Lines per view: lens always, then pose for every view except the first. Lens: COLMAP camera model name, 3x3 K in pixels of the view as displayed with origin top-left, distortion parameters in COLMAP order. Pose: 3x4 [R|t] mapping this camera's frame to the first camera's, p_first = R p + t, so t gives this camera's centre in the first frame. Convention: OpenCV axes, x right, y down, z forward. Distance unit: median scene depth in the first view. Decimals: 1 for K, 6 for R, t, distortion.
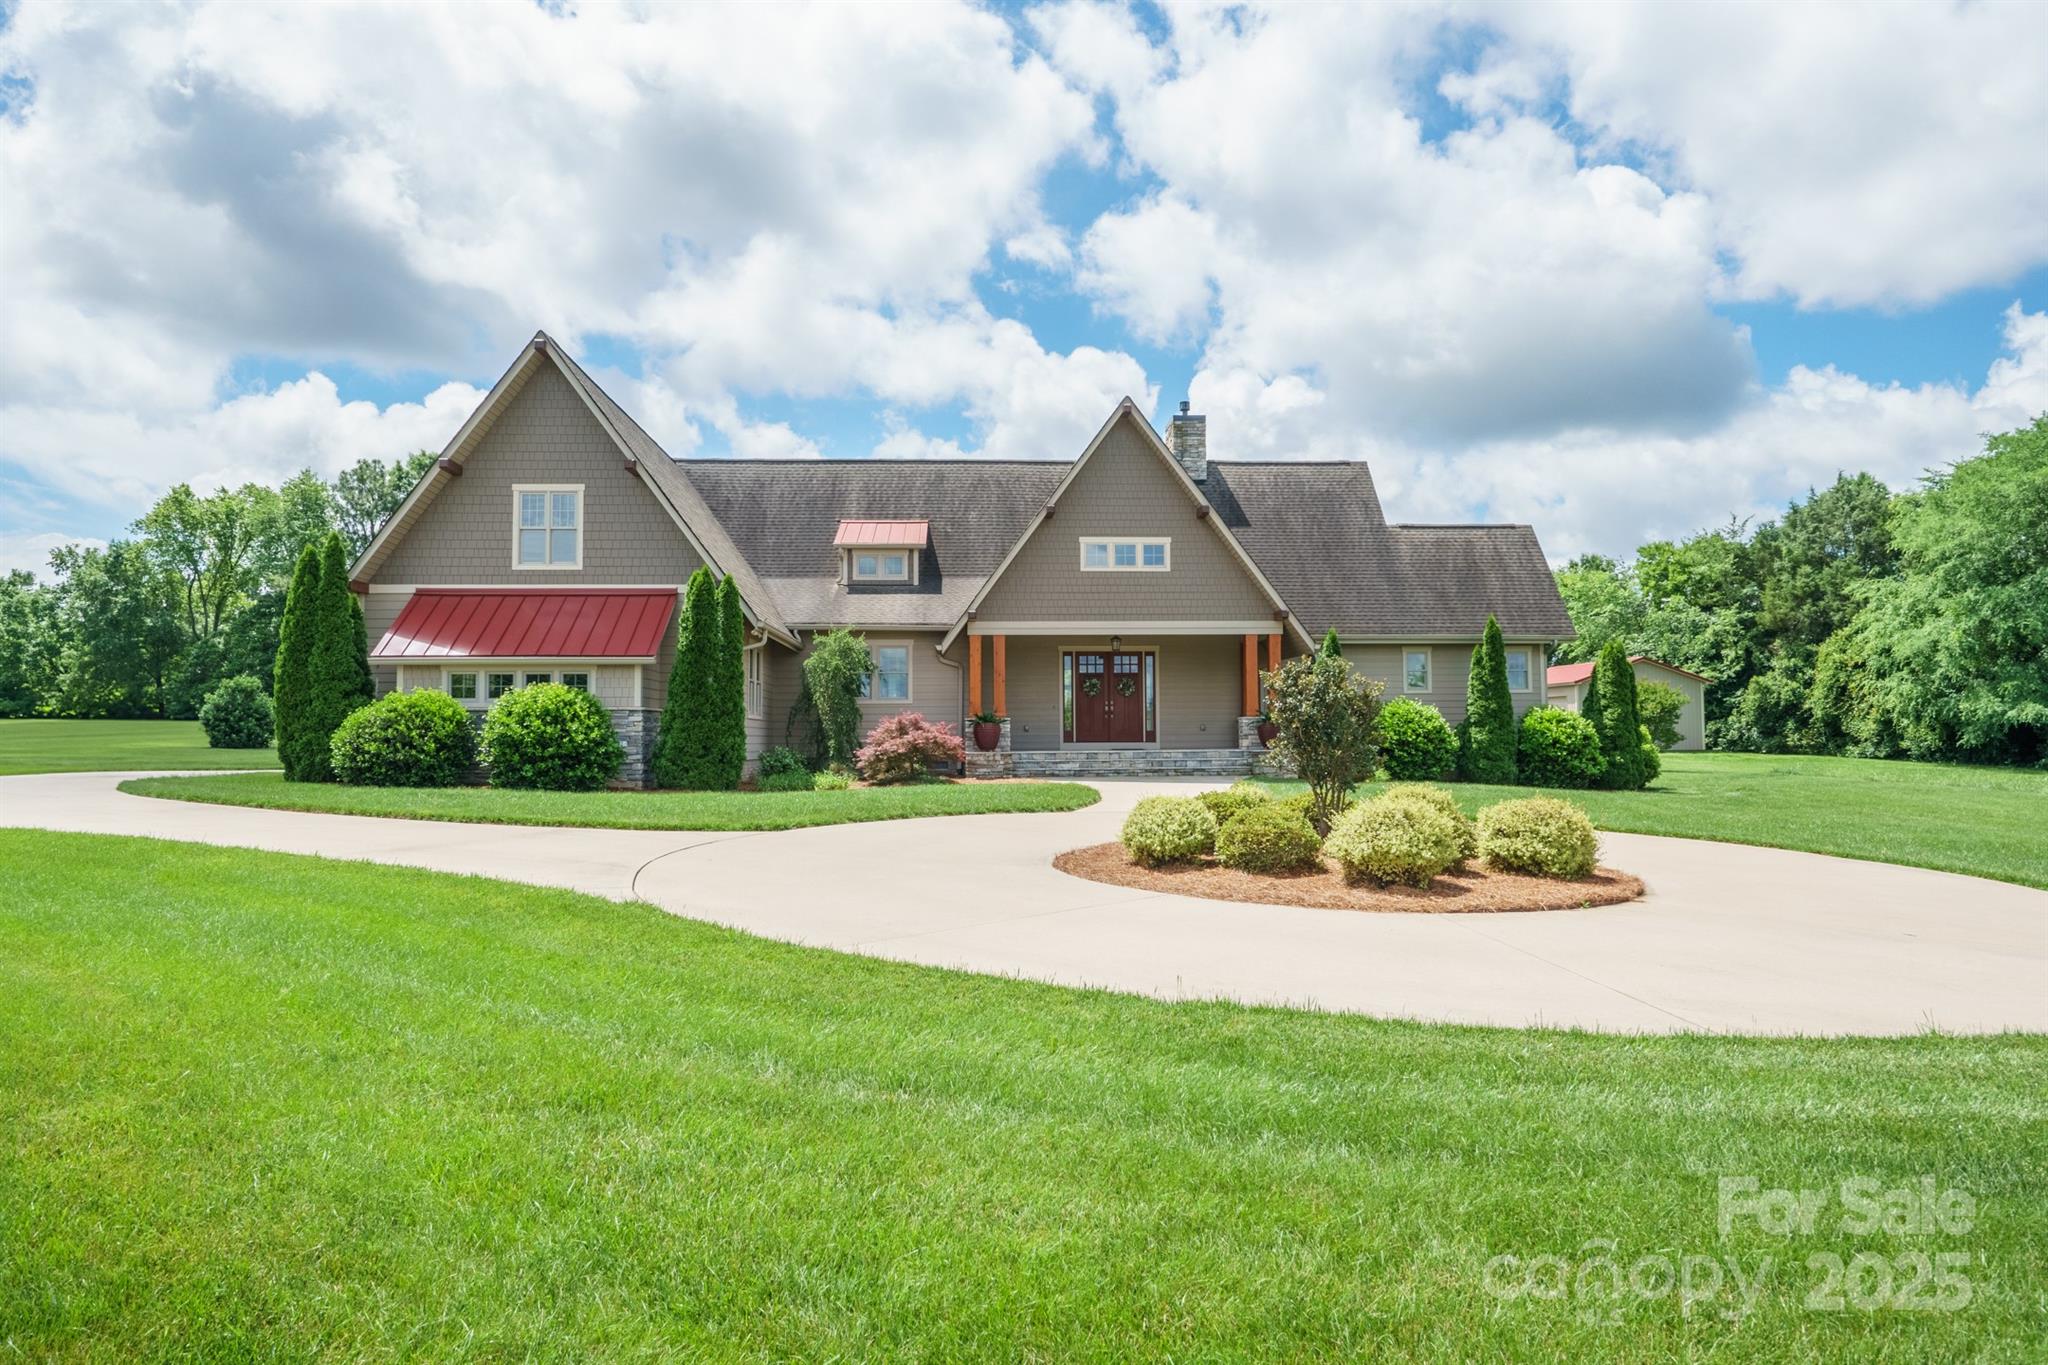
lens RADIAL K [[1441.5, 0, 1024.0], [0, 1441.5, 682.5], [0, 0, 1]] dist [-0.000926, -0.000032]
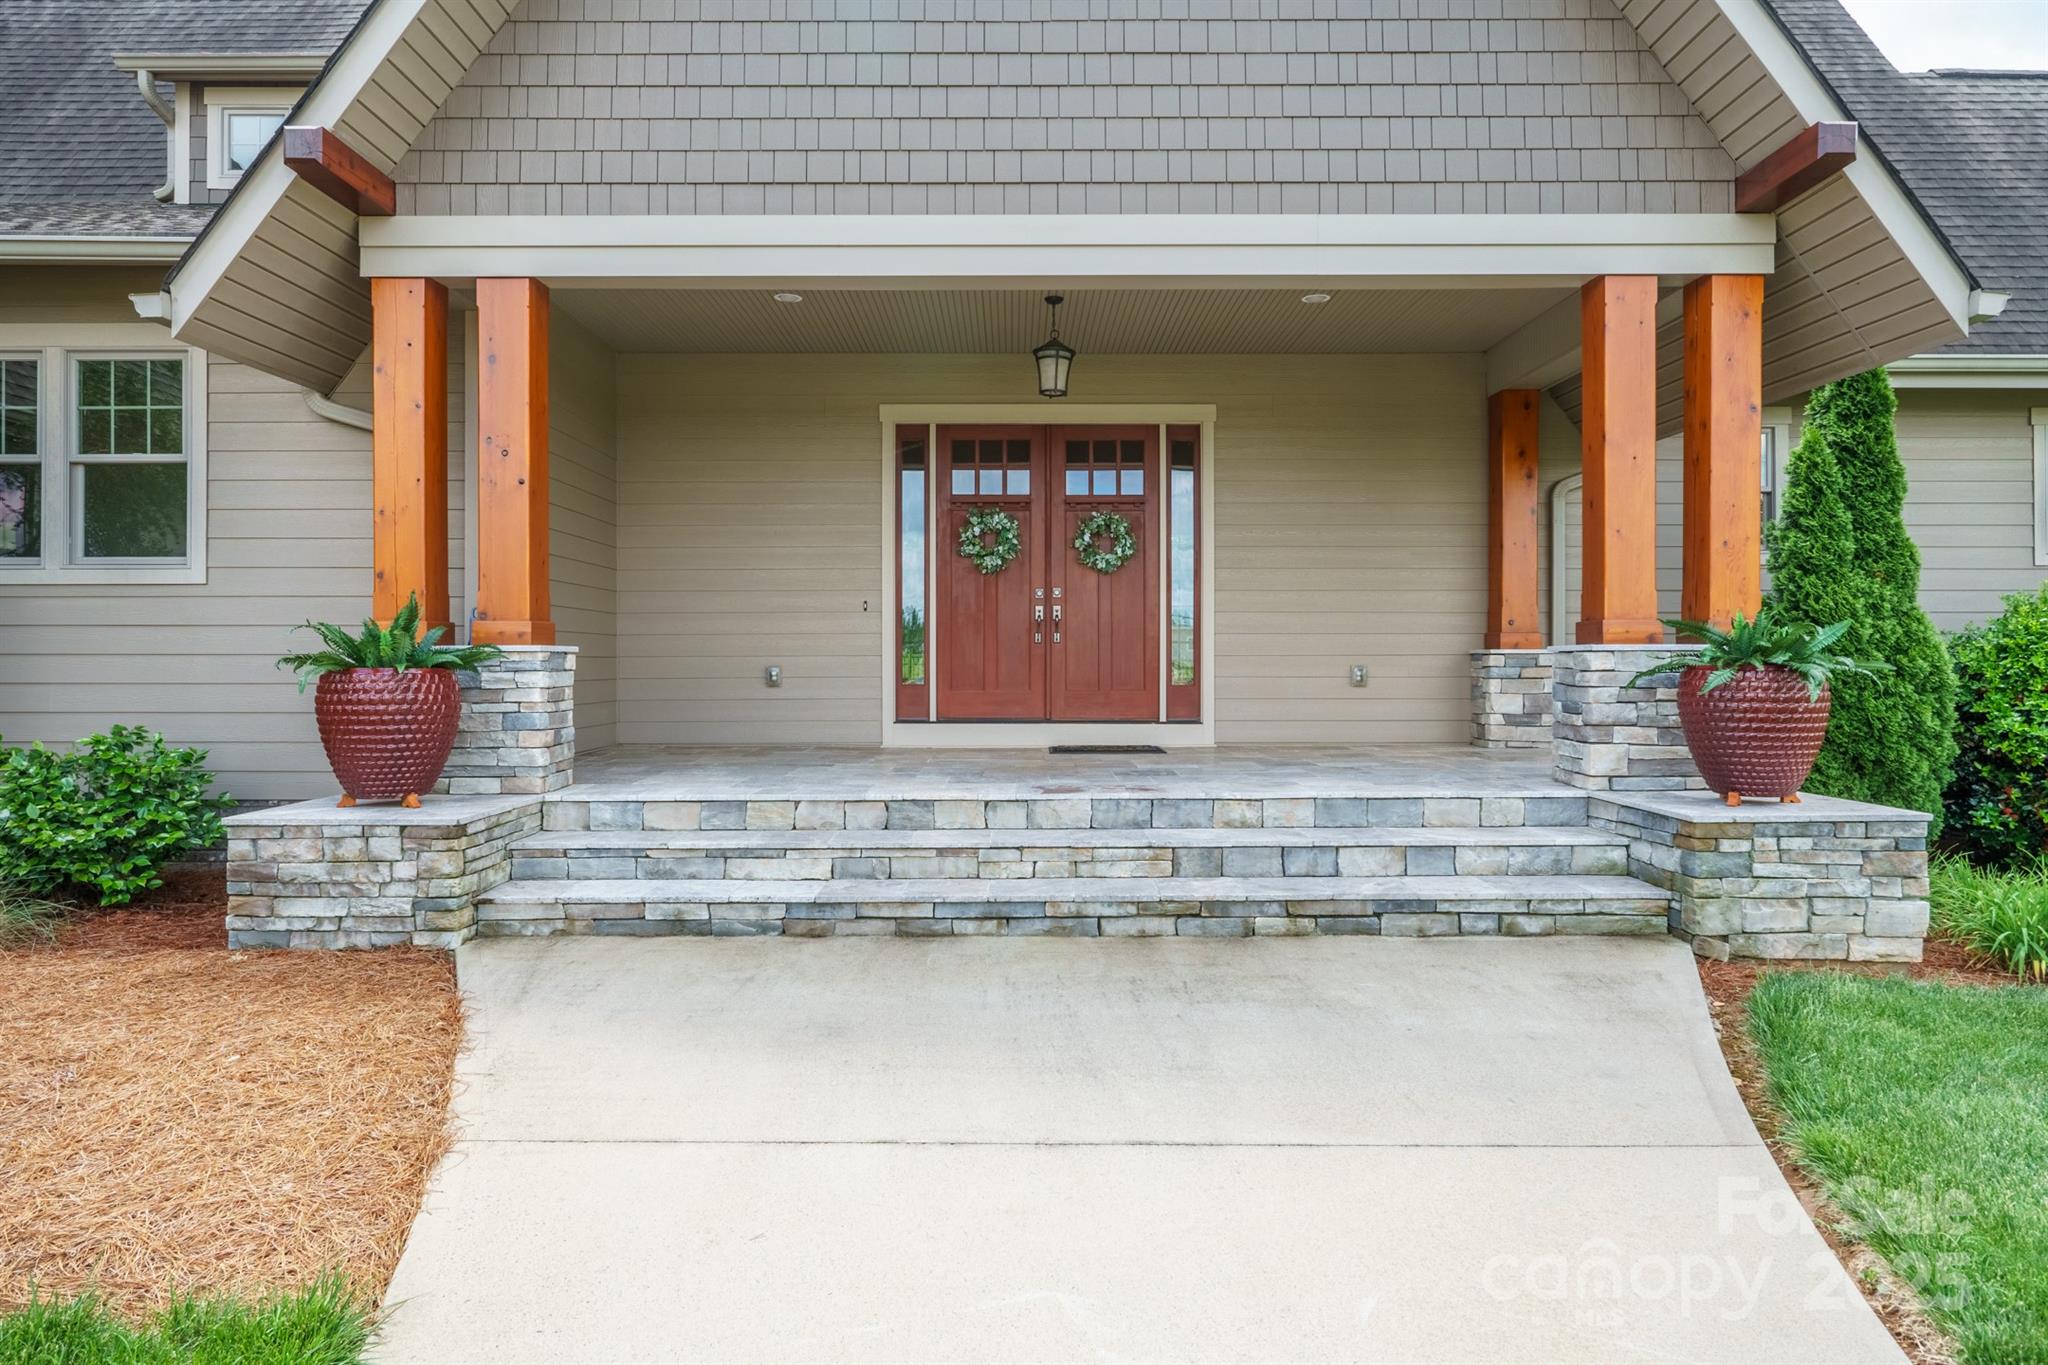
lens RADIAL K [[1277.1, 0, 1024.0], [0, 1277.1, 682.5], [0, 0, 1]] dist [-0.000915, -0.000084]
pose [[0.998431, 0.005766, -0.055703, 0.075595], [-0.002331, 0.998102, 0.061544, 0.017870], [0.055953, -0.061318, 0.996549, 0.796098]]
